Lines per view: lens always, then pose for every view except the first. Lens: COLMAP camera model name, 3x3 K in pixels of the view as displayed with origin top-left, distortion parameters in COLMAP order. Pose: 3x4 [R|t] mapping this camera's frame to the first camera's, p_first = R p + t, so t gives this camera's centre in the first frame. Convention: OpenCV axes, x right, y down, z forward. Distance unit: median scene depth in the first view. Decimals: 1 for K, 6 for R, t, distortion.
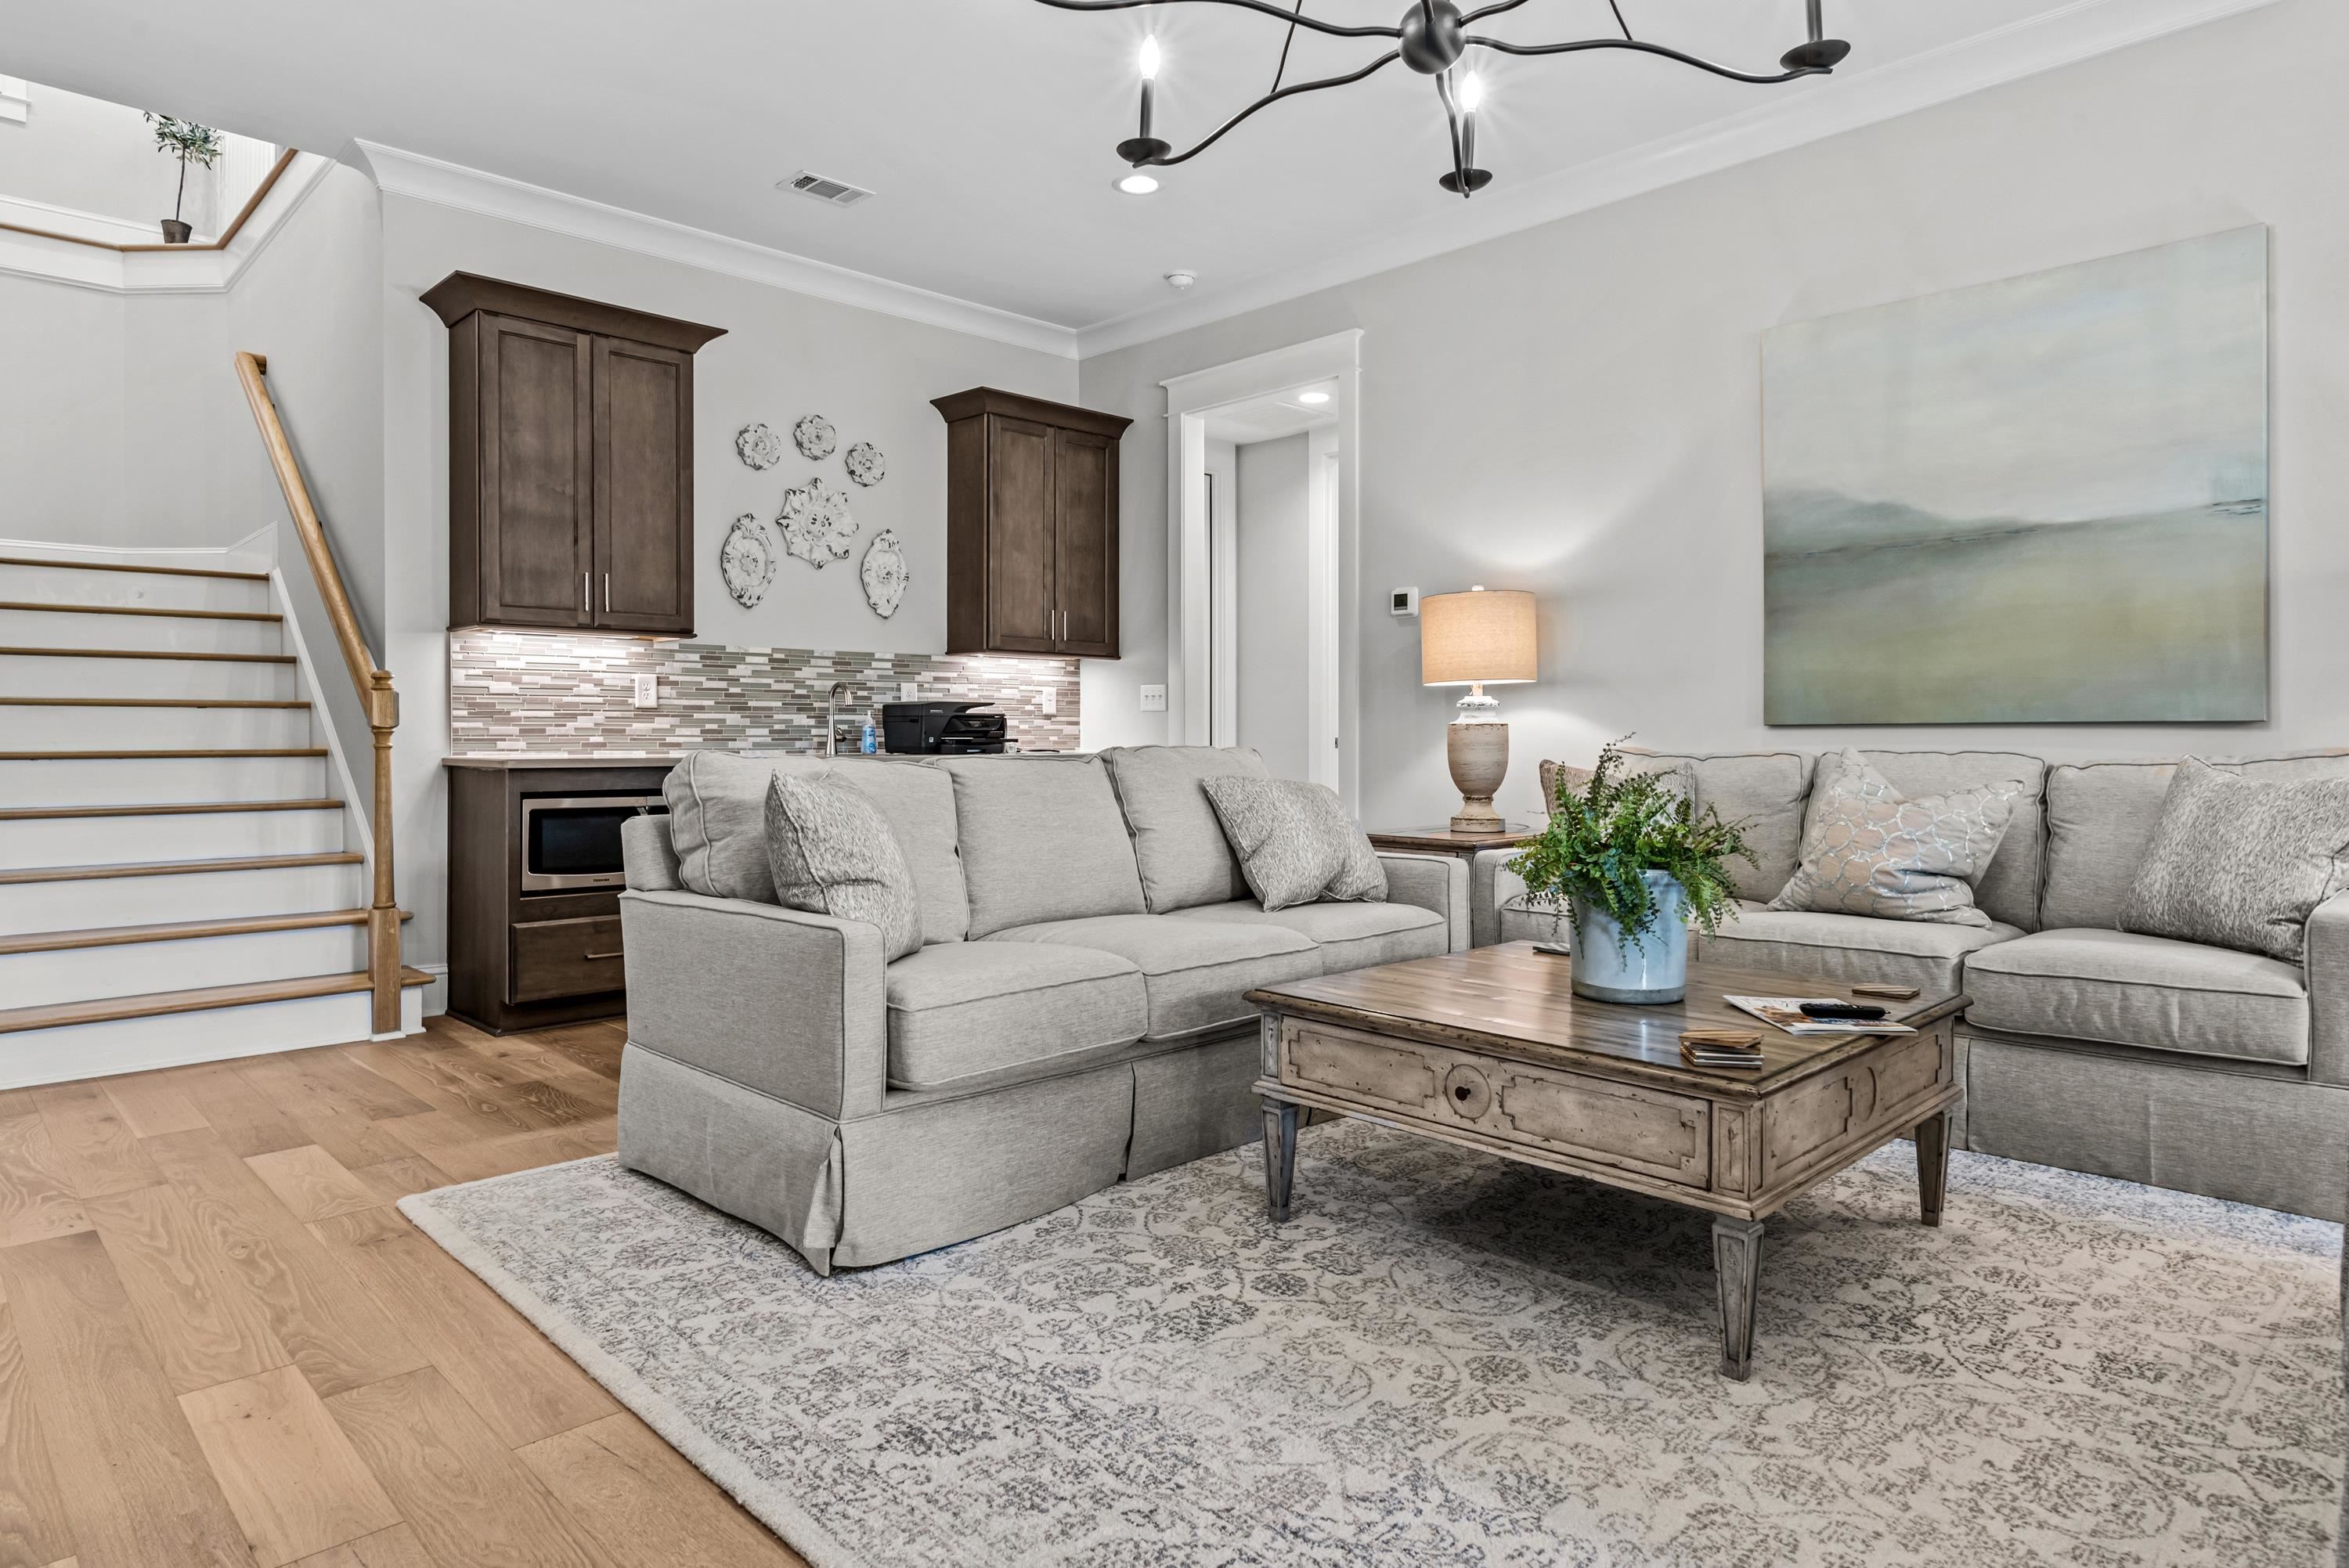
lens RADIAL K [[1357.8, 0, 1152.5], [0, 1357.8, 743.5], [0, 0, 1]] dist [-0.008675, 0.004027]
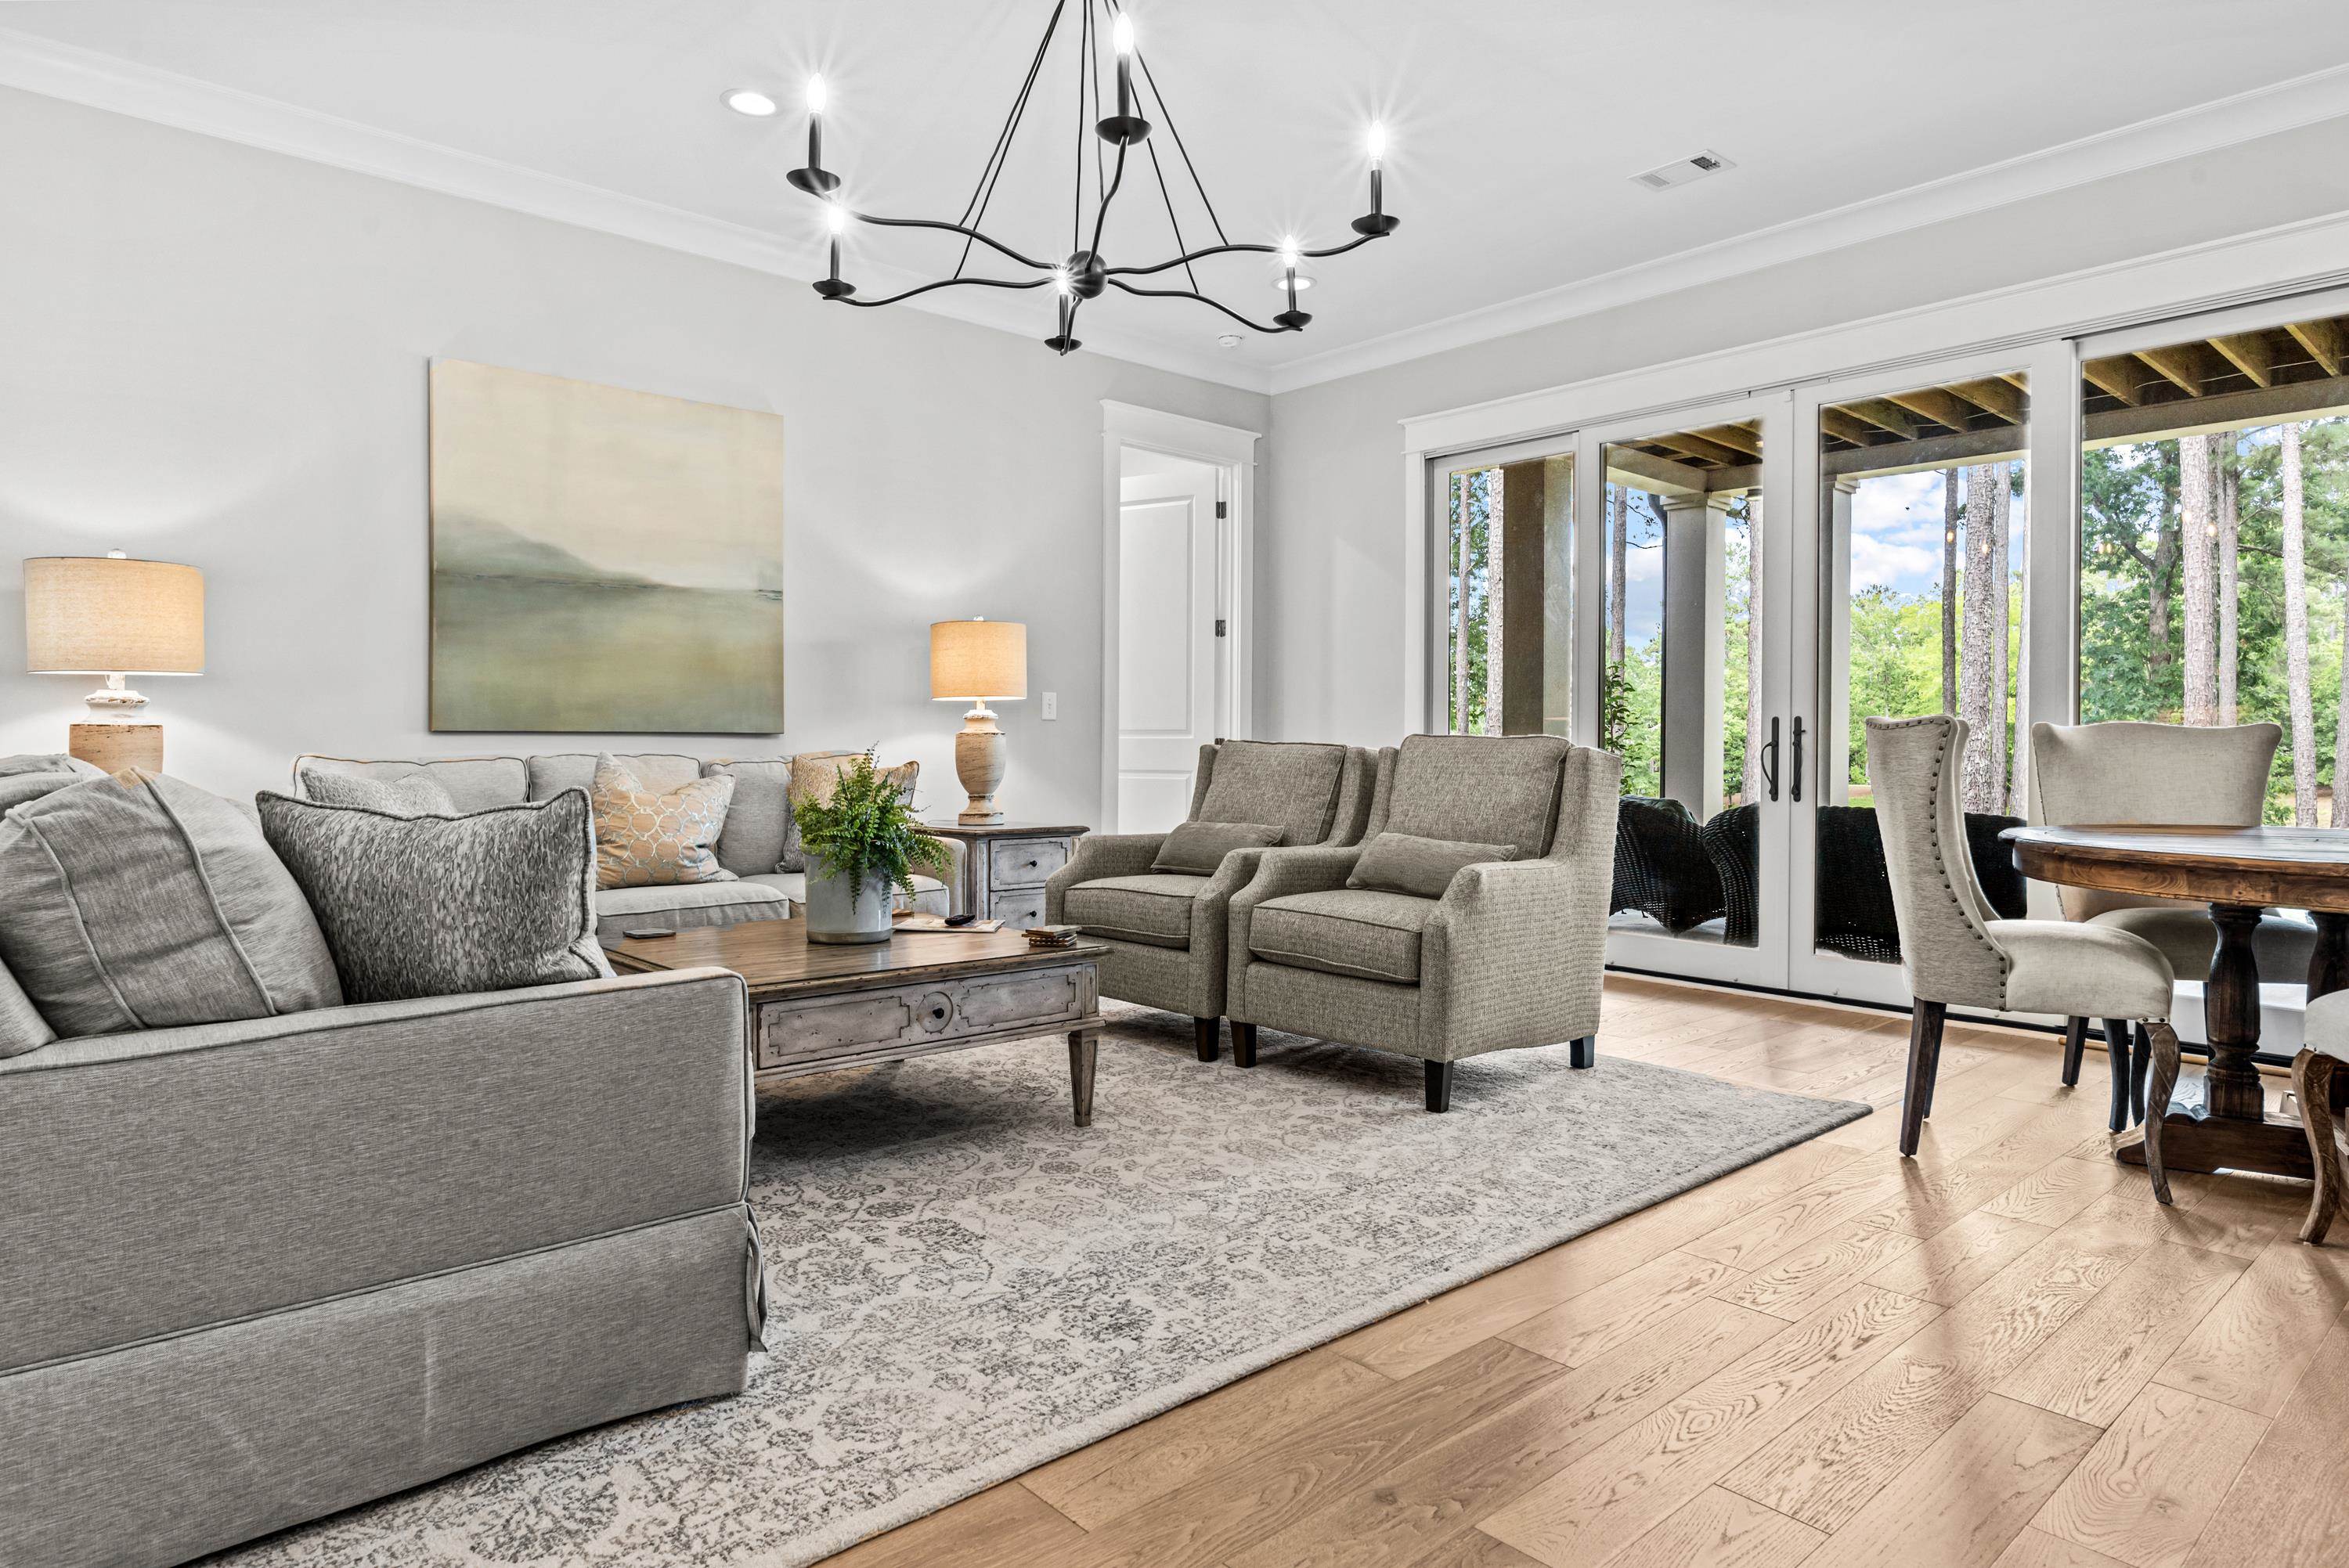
lens RADIAL K [[1357.8, 0, 1178.4], [0, 1357.8, 759.9], [0, 0, 1]] dist [-0.008675, 0.004027]
pose [[0.033625, -0.011155, 0.999372, -0.660673], [0.000874, 0.999938, 0.011132, -0.002793], [-0.999434, 0.000499, 0.033632, 0.437609]]
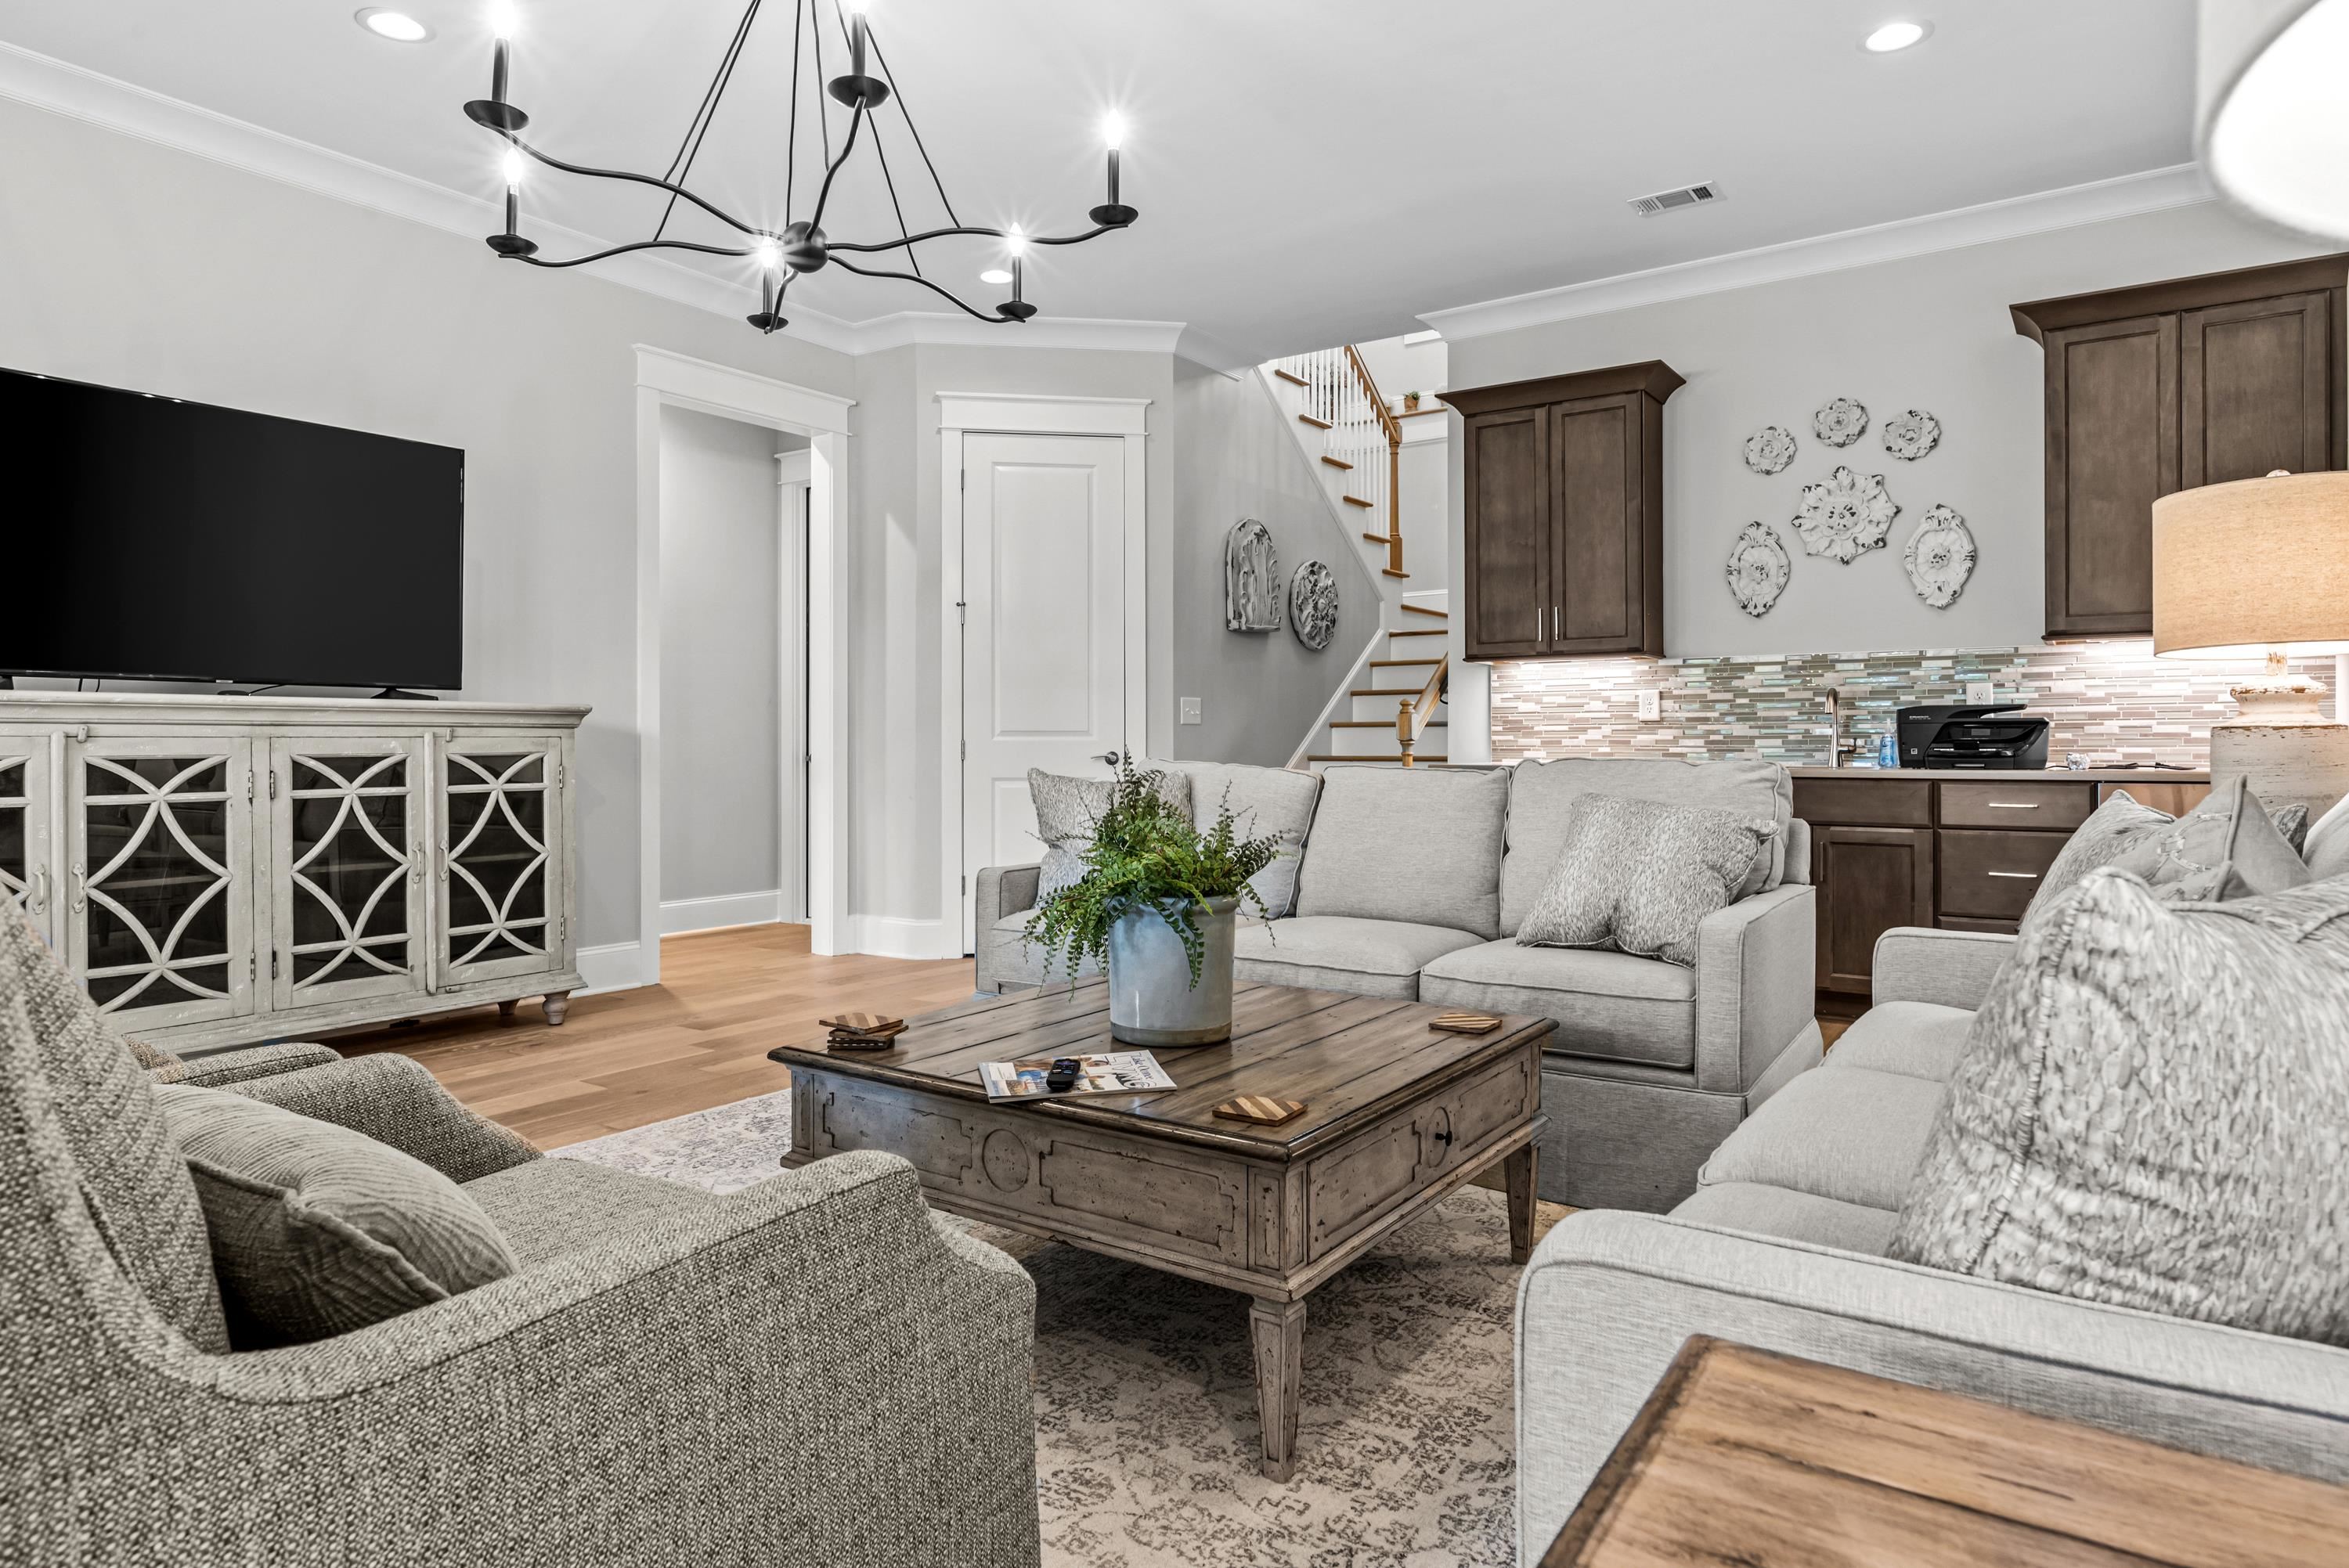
lens RADIAL K [[1357.8, 0, 1172.9], [0, 1357.8, 755.8], [0, 0, 1]] dist [-0.008675, 0.004027]
pose [[0.197436, 0.009477, -0.980270, 0.859812], [-0.004272, 0.999952, 0.008807, -0.008512], [0.980307, 0.002449, 0.197467, 0.569540]]
